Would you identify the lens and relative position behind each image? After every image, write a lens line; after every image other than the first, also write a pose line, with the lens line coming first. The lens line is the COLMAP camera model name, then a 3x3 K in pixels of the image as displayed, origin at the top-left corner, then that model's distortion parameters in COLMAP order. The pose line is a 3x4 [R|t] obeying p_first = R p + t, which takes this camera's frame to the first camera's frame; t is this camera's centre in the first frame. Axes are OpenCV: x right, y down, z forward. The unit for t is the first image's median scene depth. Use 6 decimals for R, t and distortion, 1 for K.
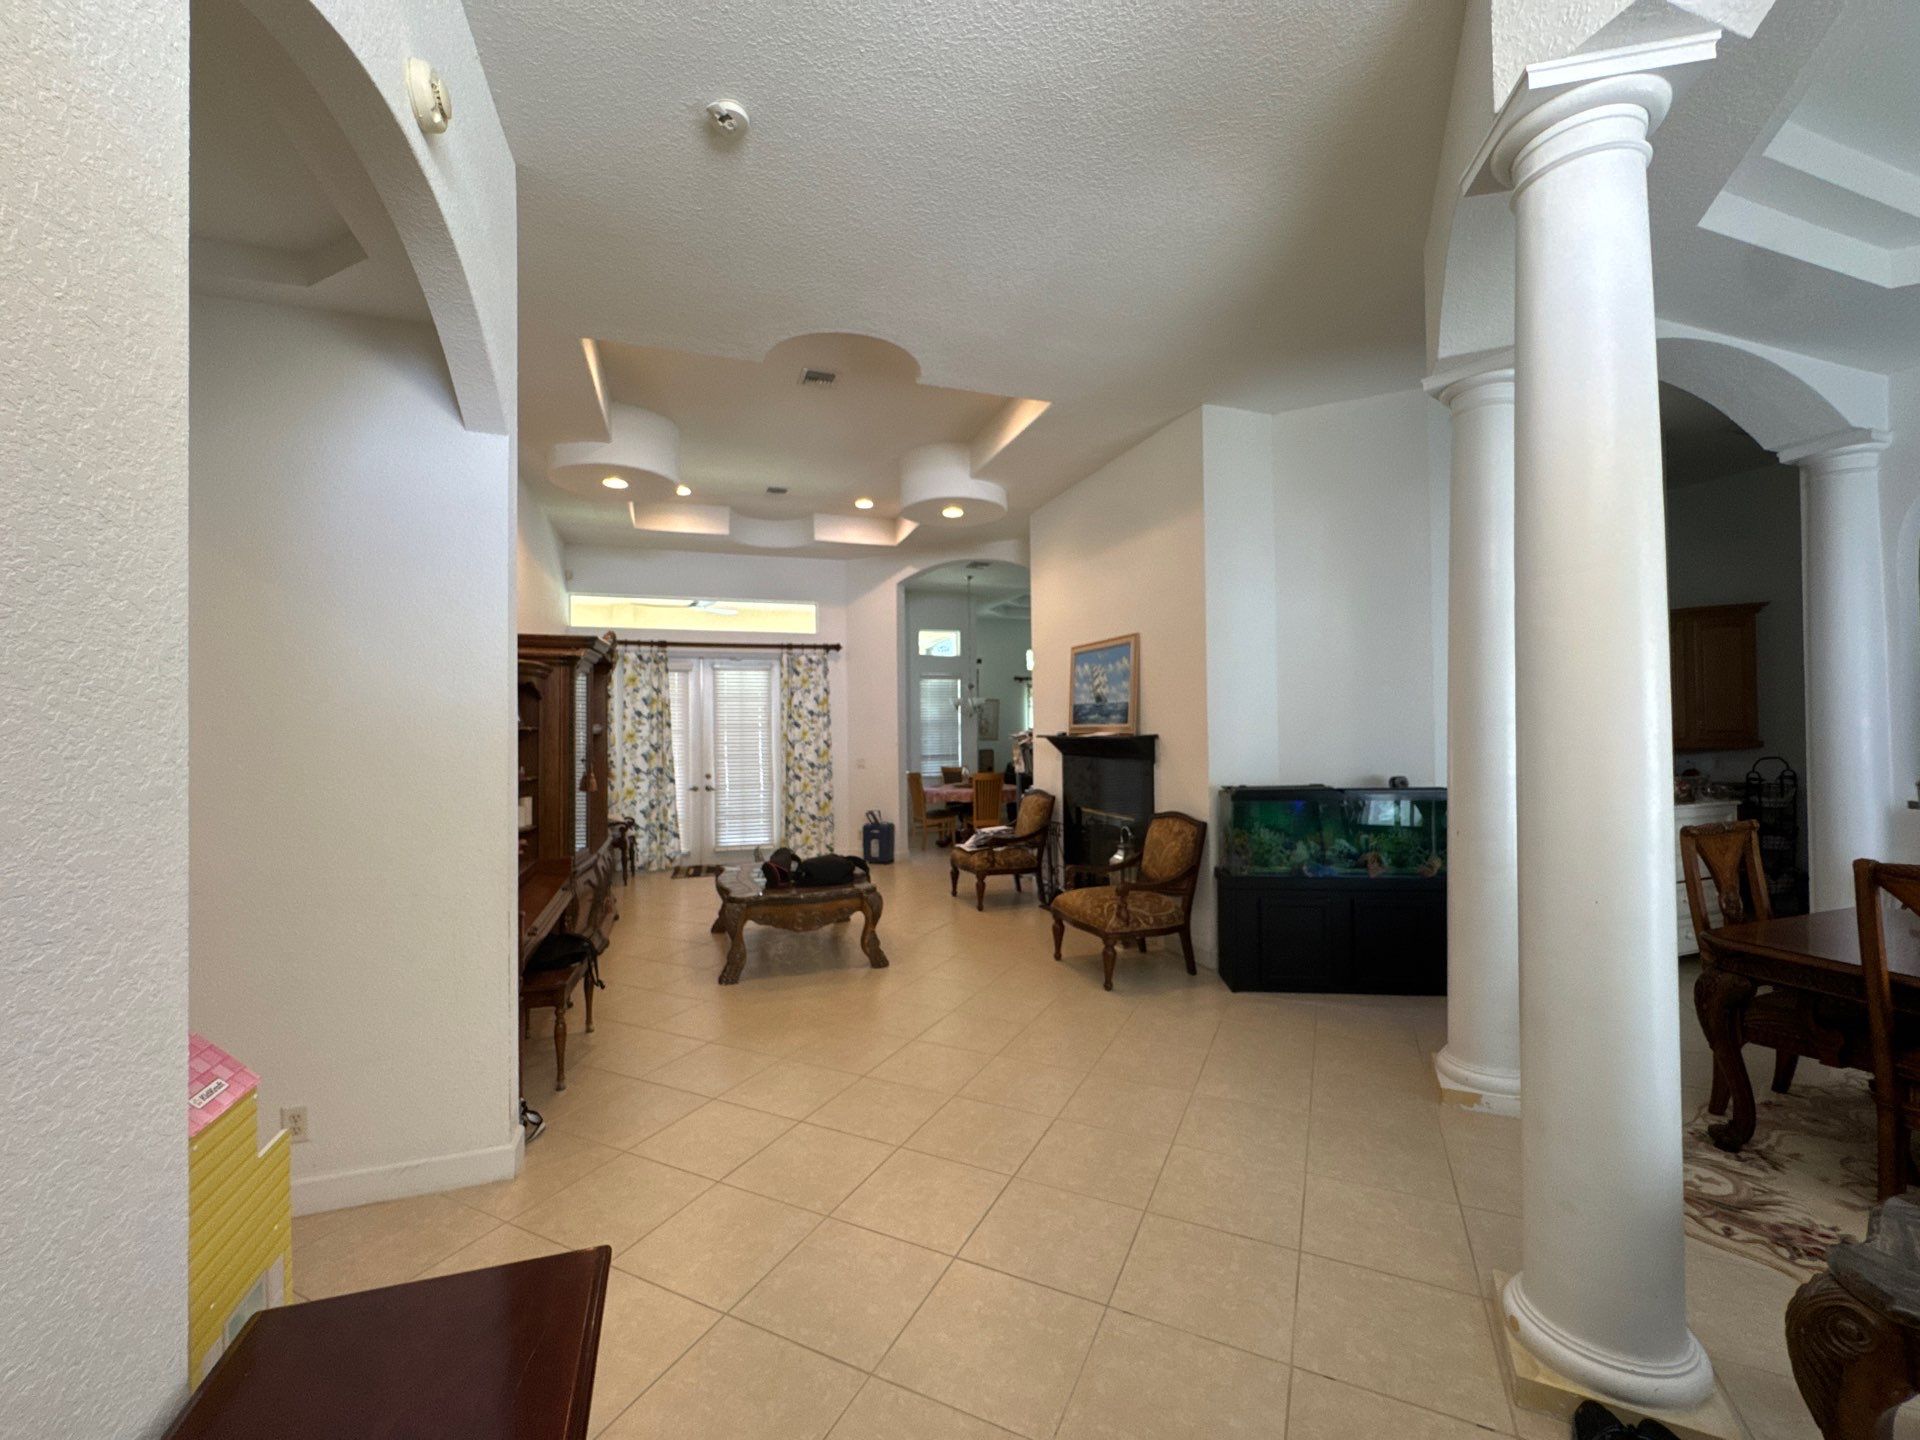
lens RADIAL K [[772.2, 0, 955.7], [0, 772.2, 729.4], [0, 0, 1]] dist [-0.011931, 0.001890]
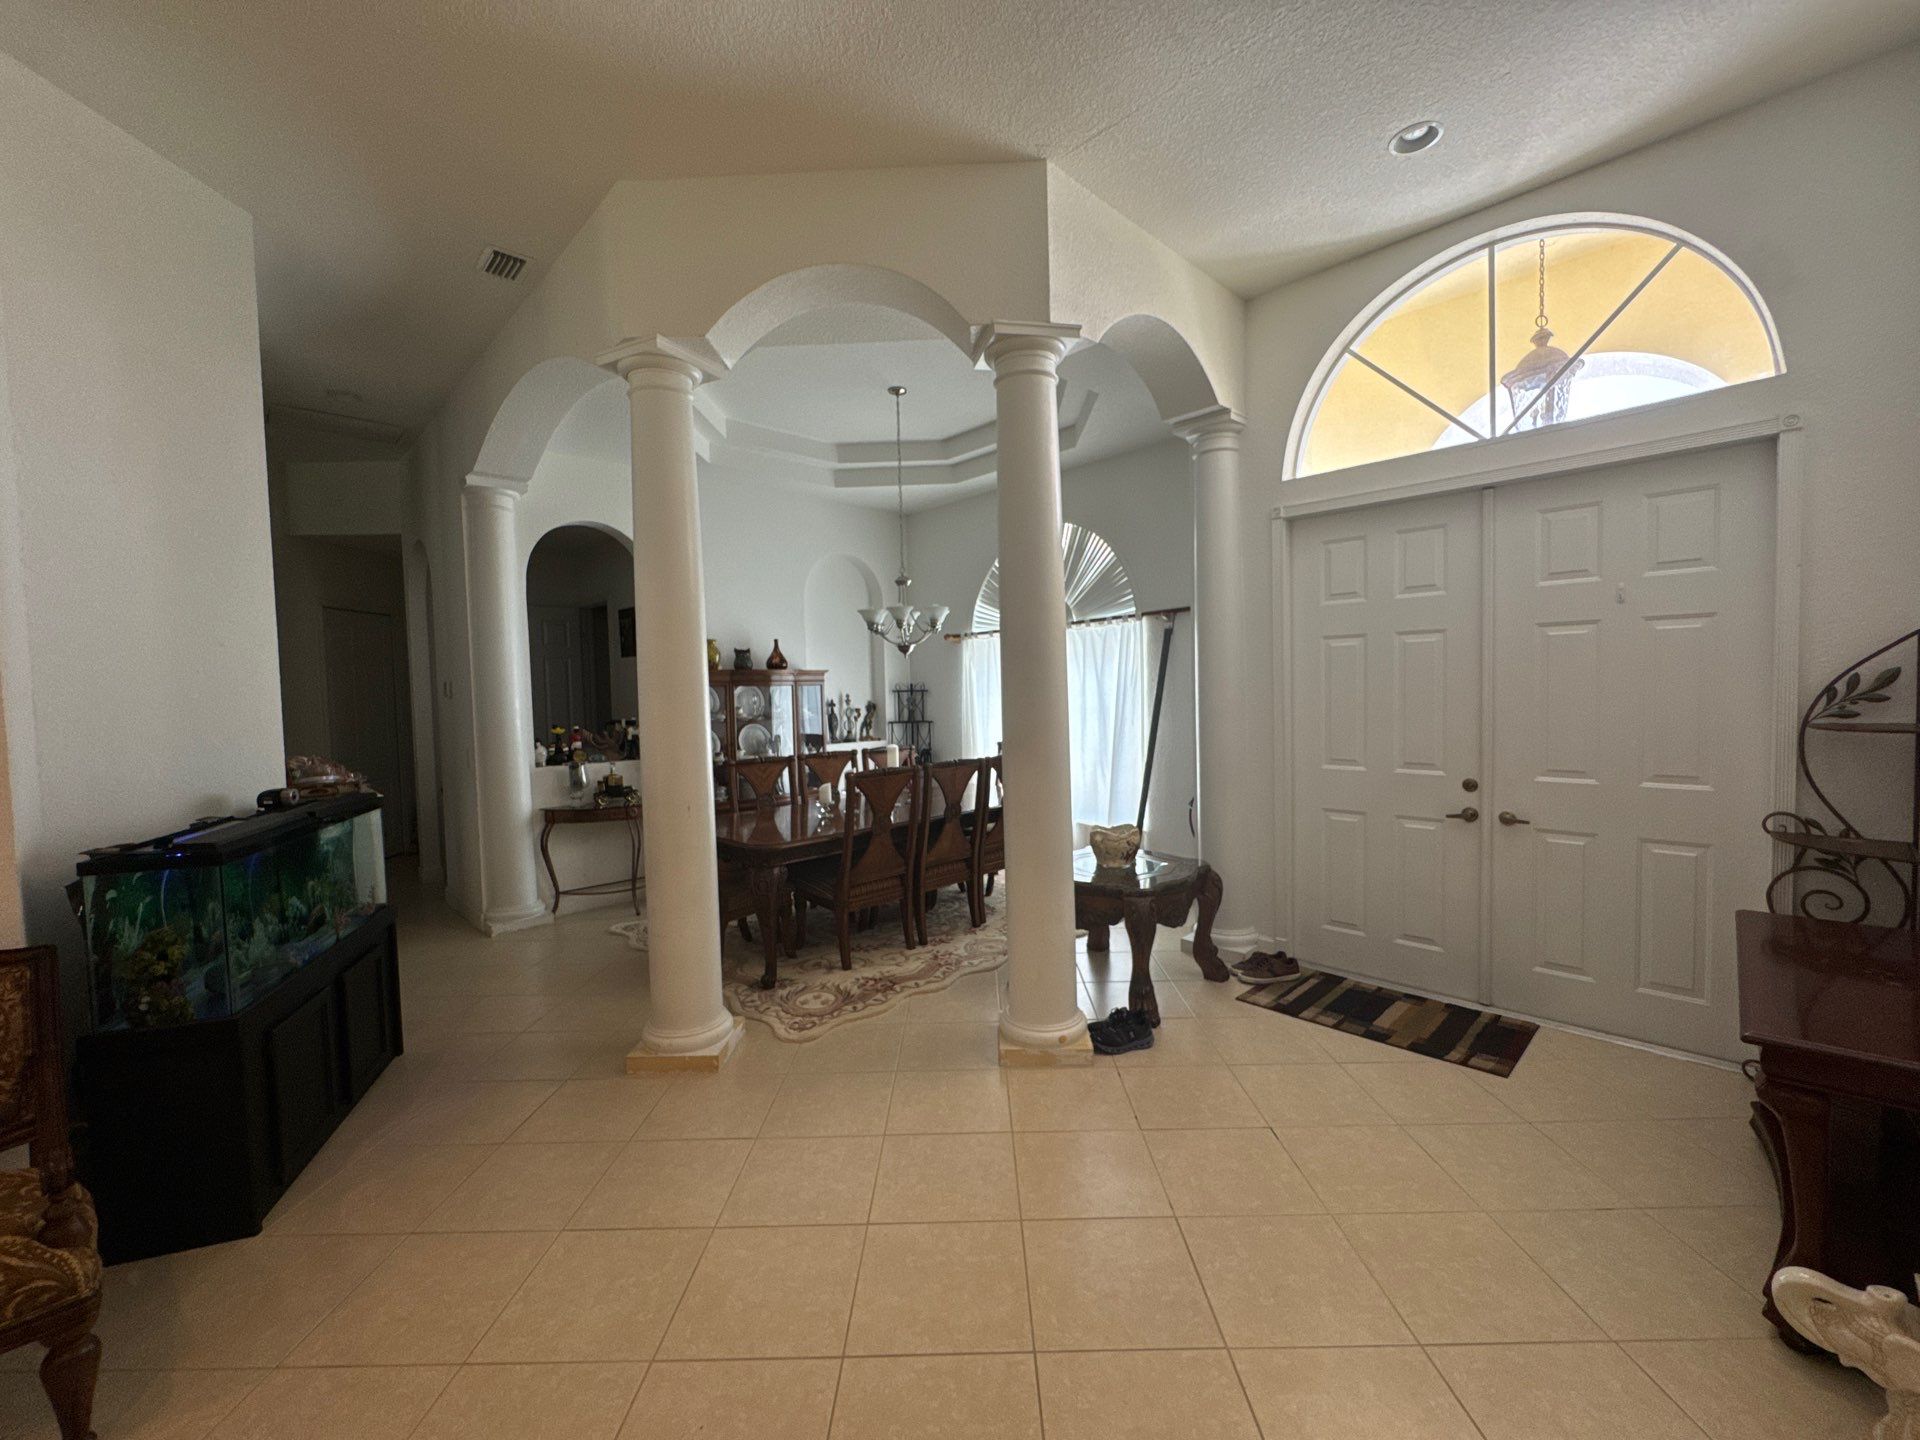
lens RADIAL K [[772.2, 0, 973.7], [0, 772.2, 708.6], [0, 0, 1]] dist [-0.011931, 0.001890]
pose [[-0.448527, -0.004046, 0.893760, -0.150687], [0.027291, 0.999461, 0.018220, -0.002586], [-0.893353, 0.032564, -0.448175, 0.392011]]
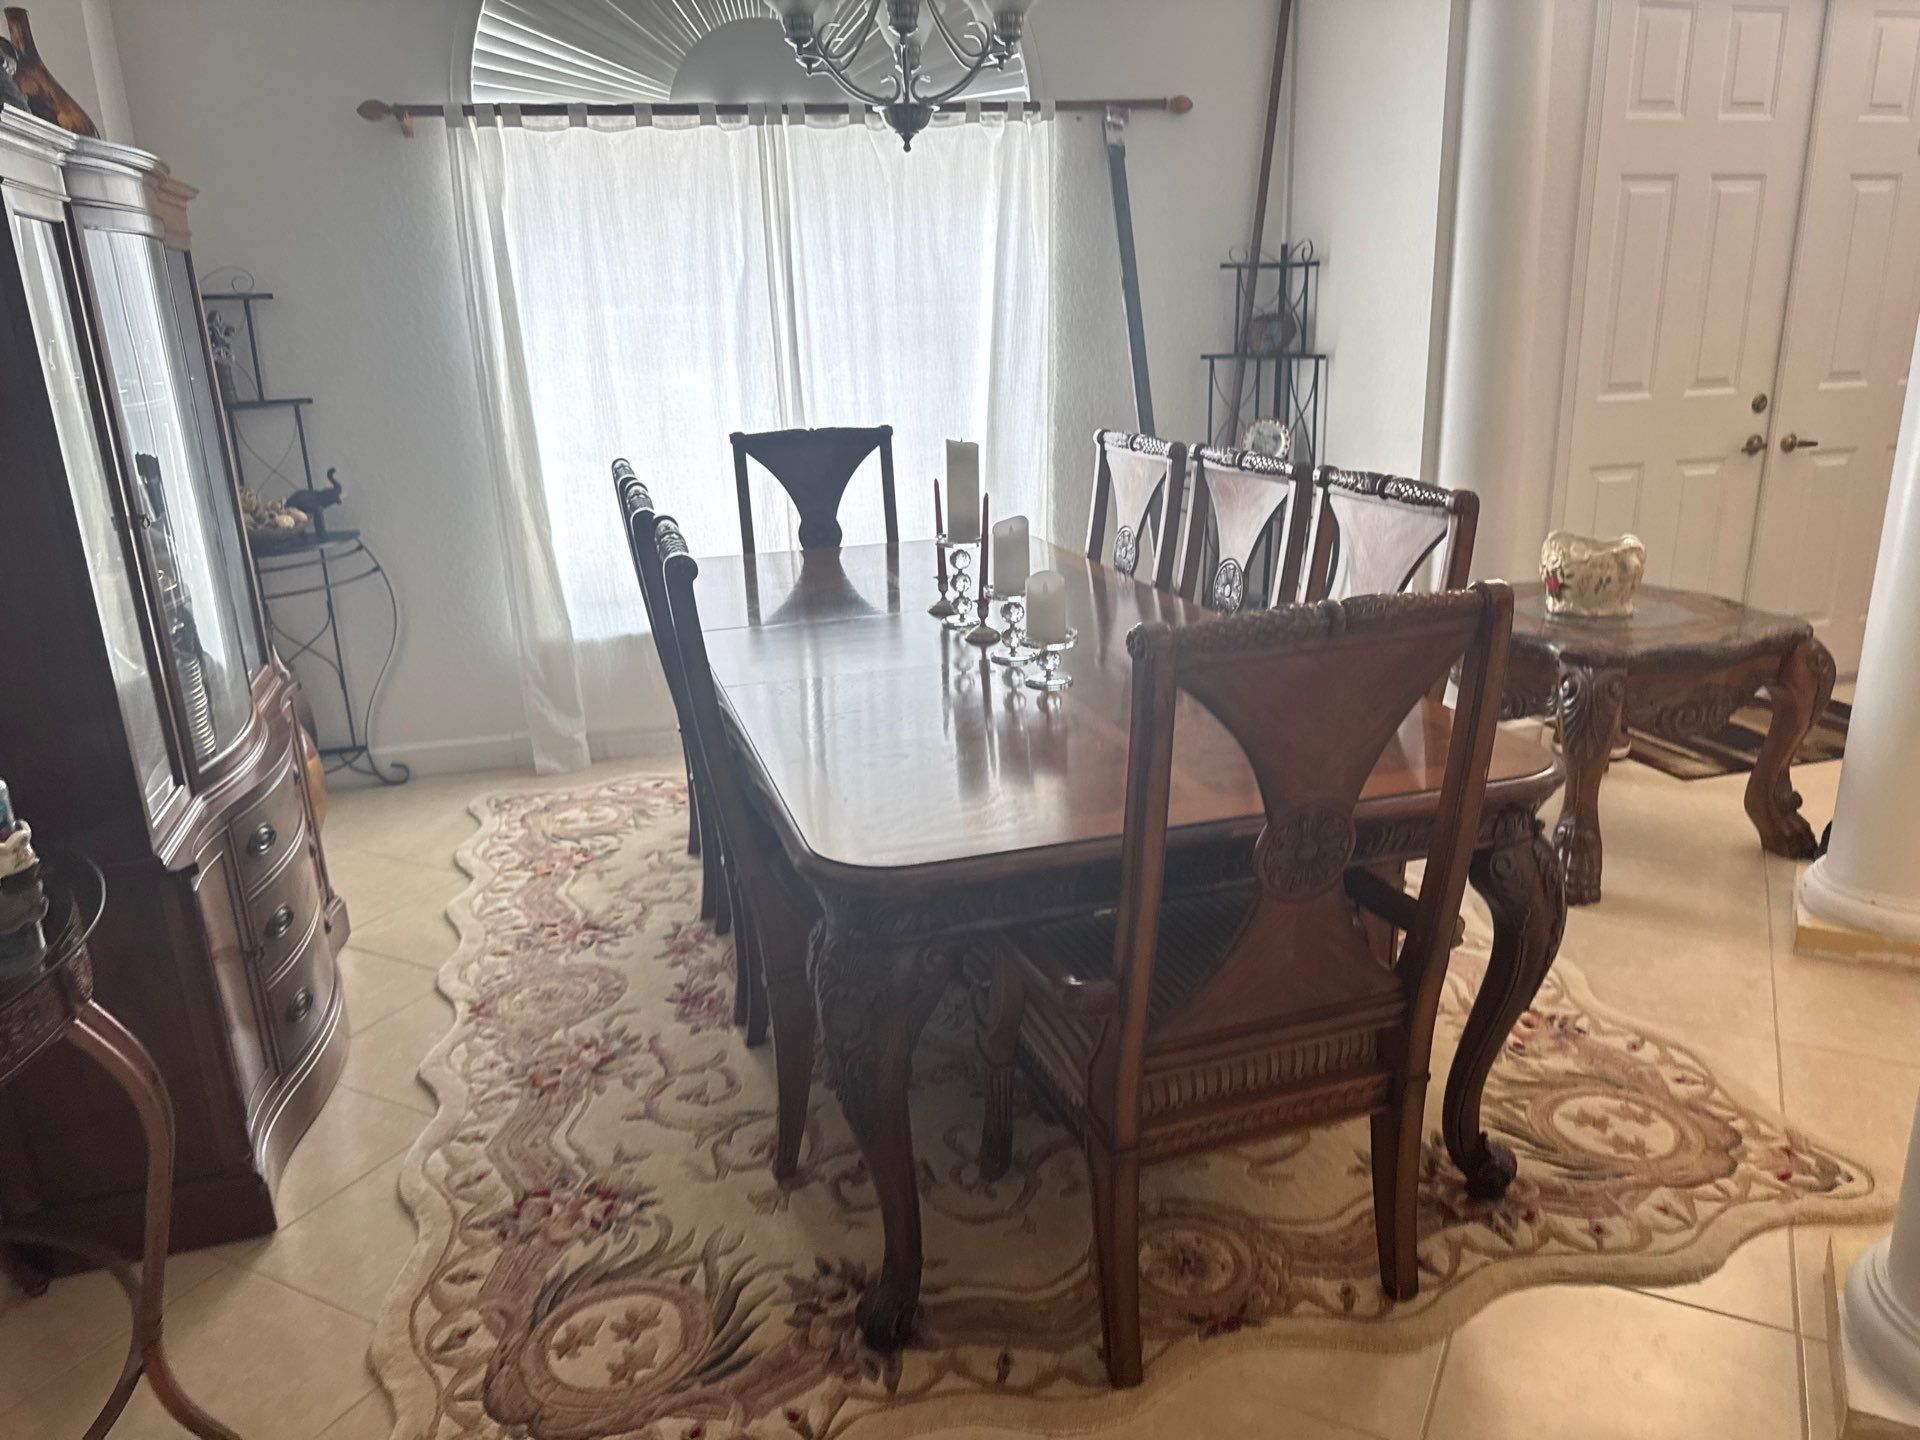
lens RADIAL K [[1357.3, 0, 968.6], [0, 1357.3, 718.8], [0, 0, 1]] dist [0.038964, -0.049744]
pose [[-0.998922, 0.031368, 0.034209, 0.392607], [0.040087, 0.954581, 0.295244, 0.000371], [-0.023394, 0.296297, -0.954809, 0.526026]]
